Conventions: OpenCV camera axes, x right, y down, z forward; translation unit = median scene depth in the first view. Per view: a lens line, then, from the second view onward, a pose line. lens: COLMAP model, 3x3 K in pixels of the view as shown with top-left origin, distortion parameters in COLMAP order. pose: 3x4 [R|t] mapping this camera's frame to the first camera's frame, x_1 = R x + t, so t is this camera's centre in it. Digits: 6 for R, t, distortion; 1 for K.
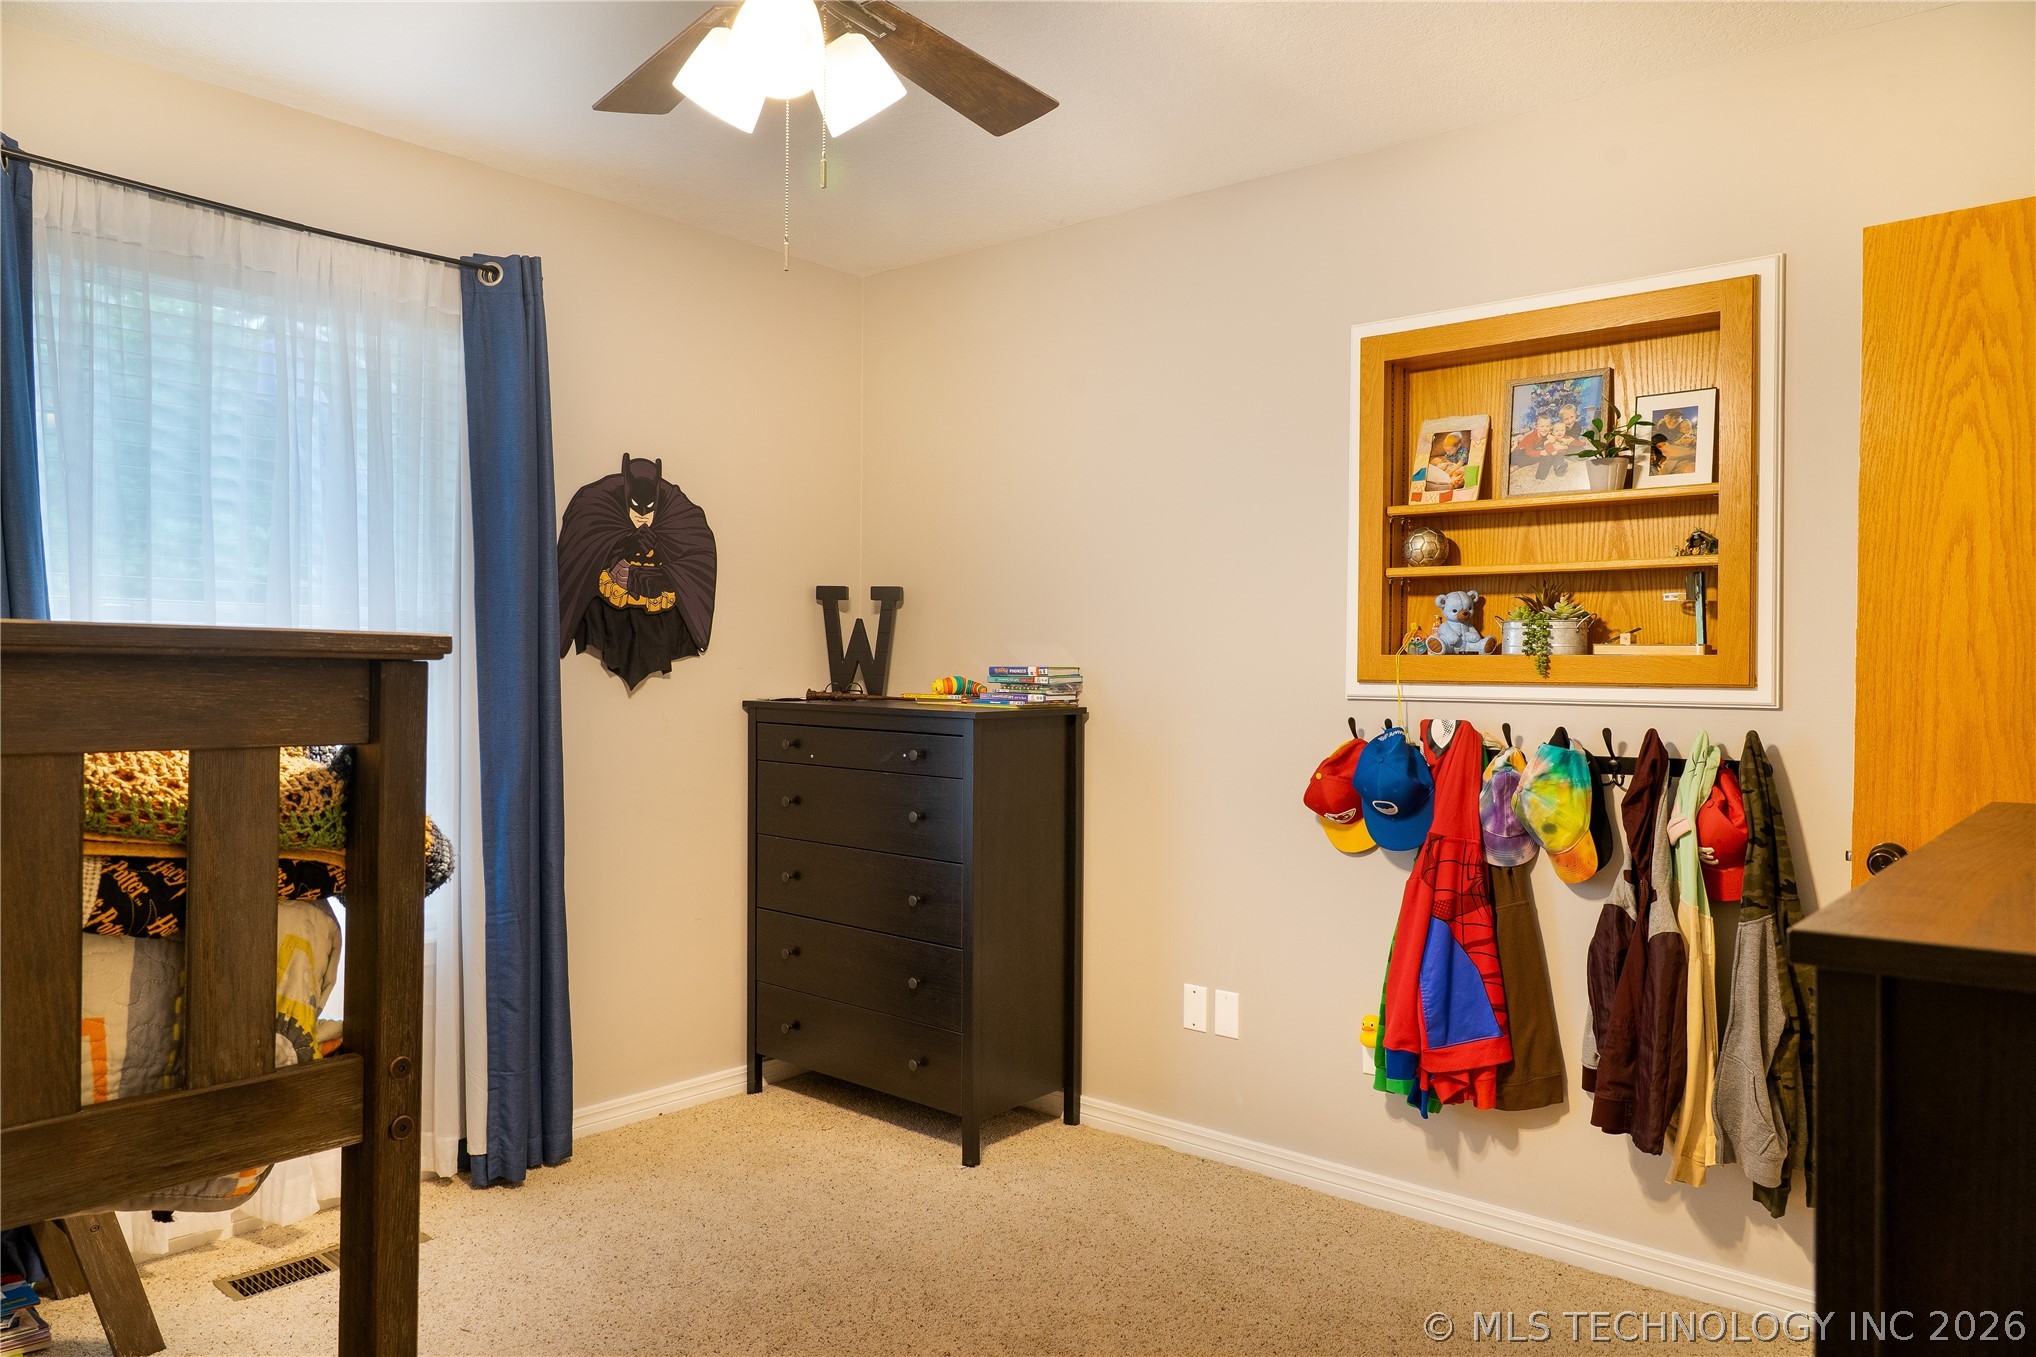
lens RADIAL K [[1406.5, 0, 1026.3], [0, 1406.5, 670.2], [0, 0, 1]] dist [-0.010712, 0.001983]
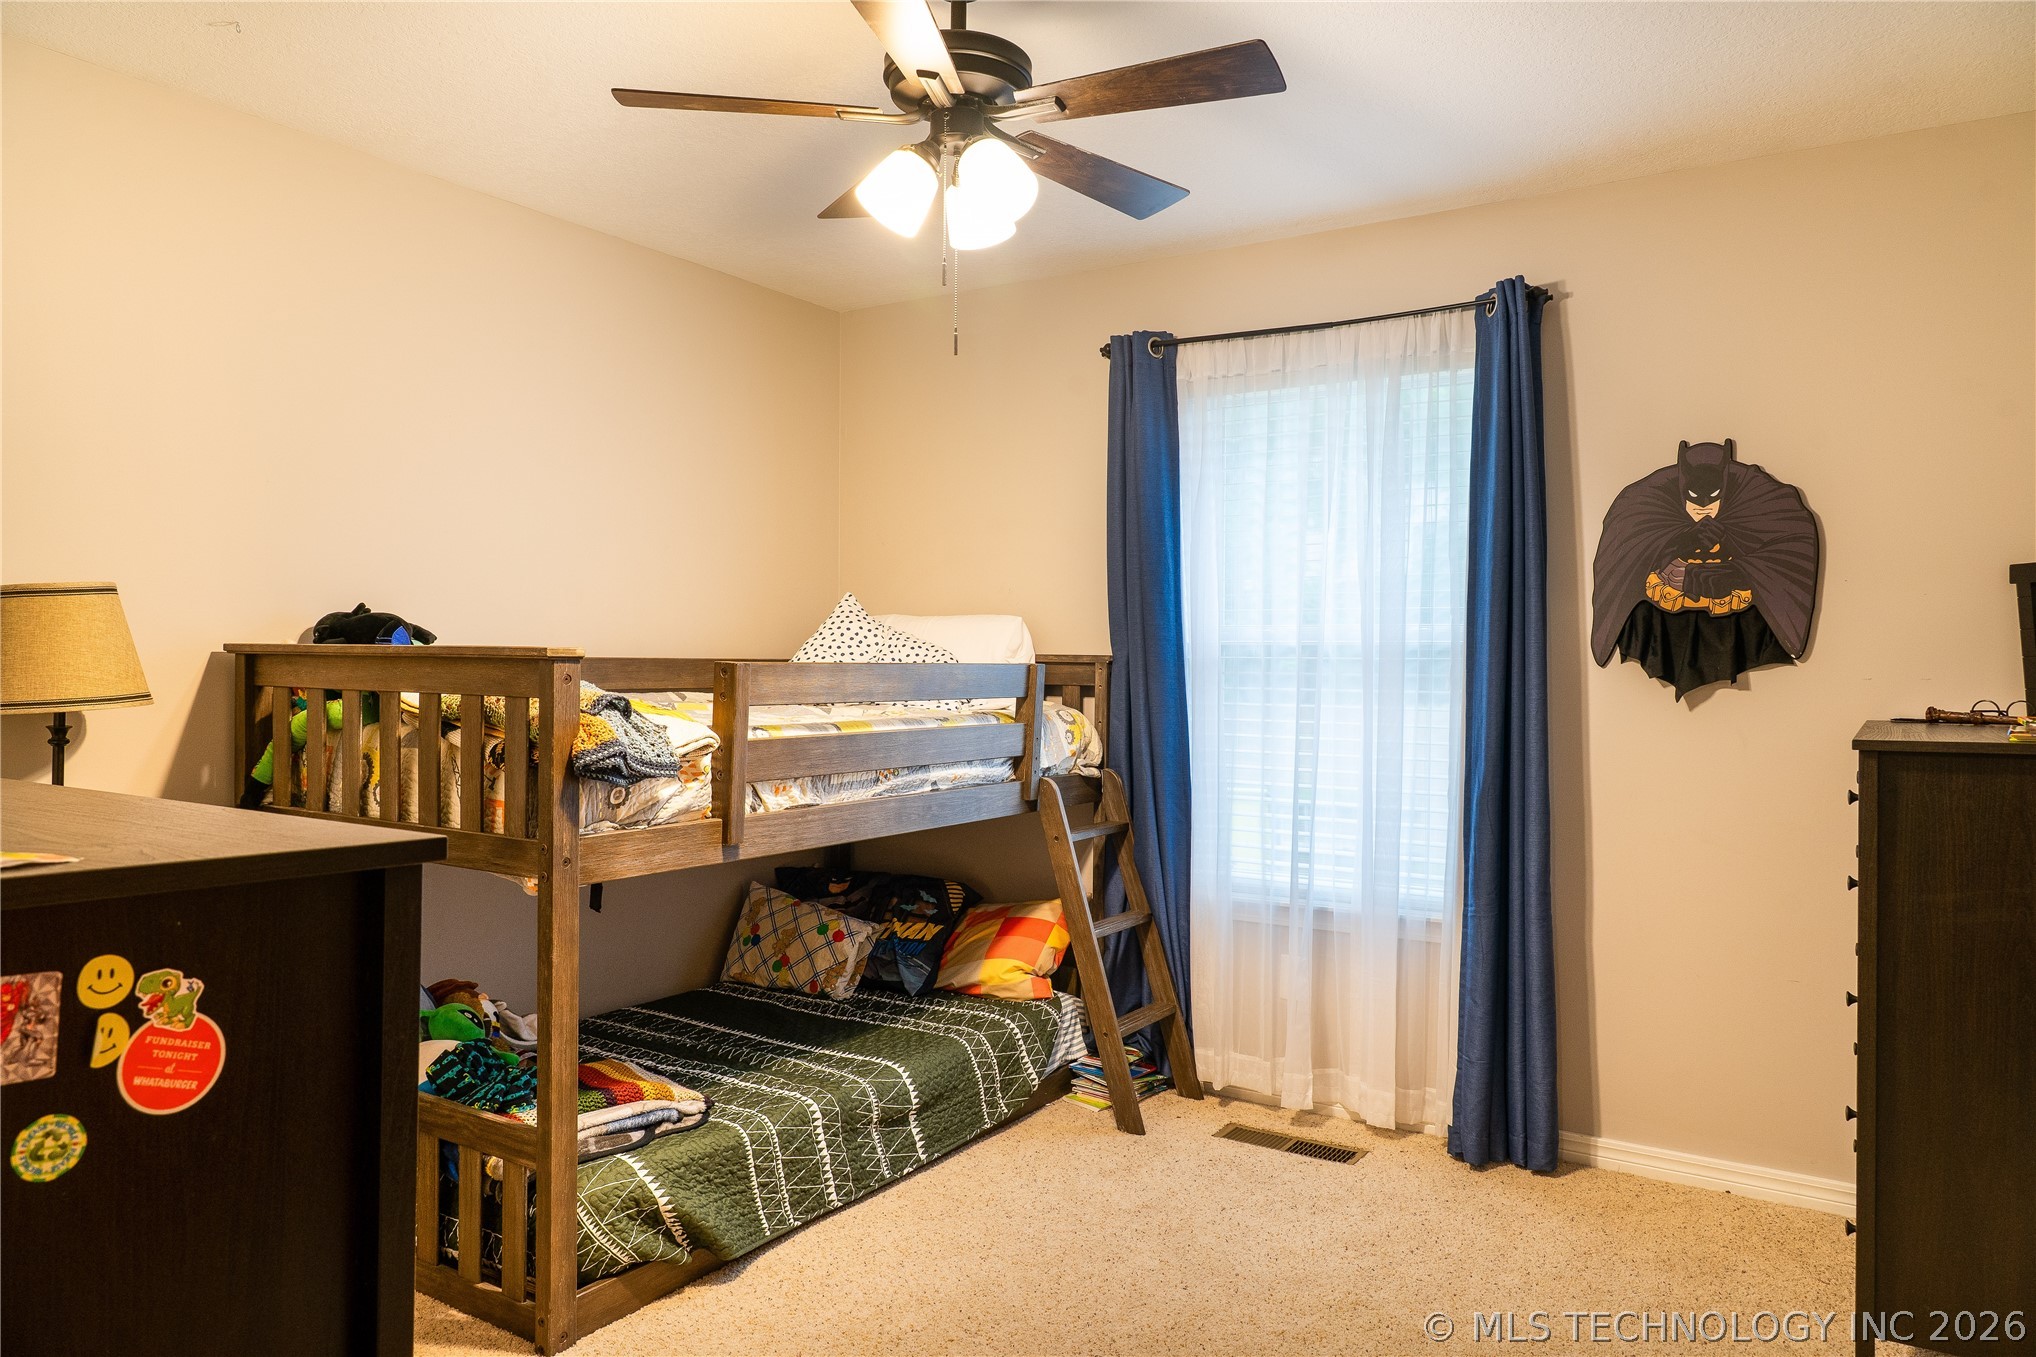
lens RADIAL K [[1406.5, 0, 1026.3], [0, 1406.5, 670.2], [0, 0, 1]] dist [-0.010712, 0.001983]
pose [[0.101666, -0.005799, -0.994802, 0.568549], [-0.013129, 0.999888, -0.007170, 0.005441], [0.994732, 0.013790, 0.101579, 0.486379]]
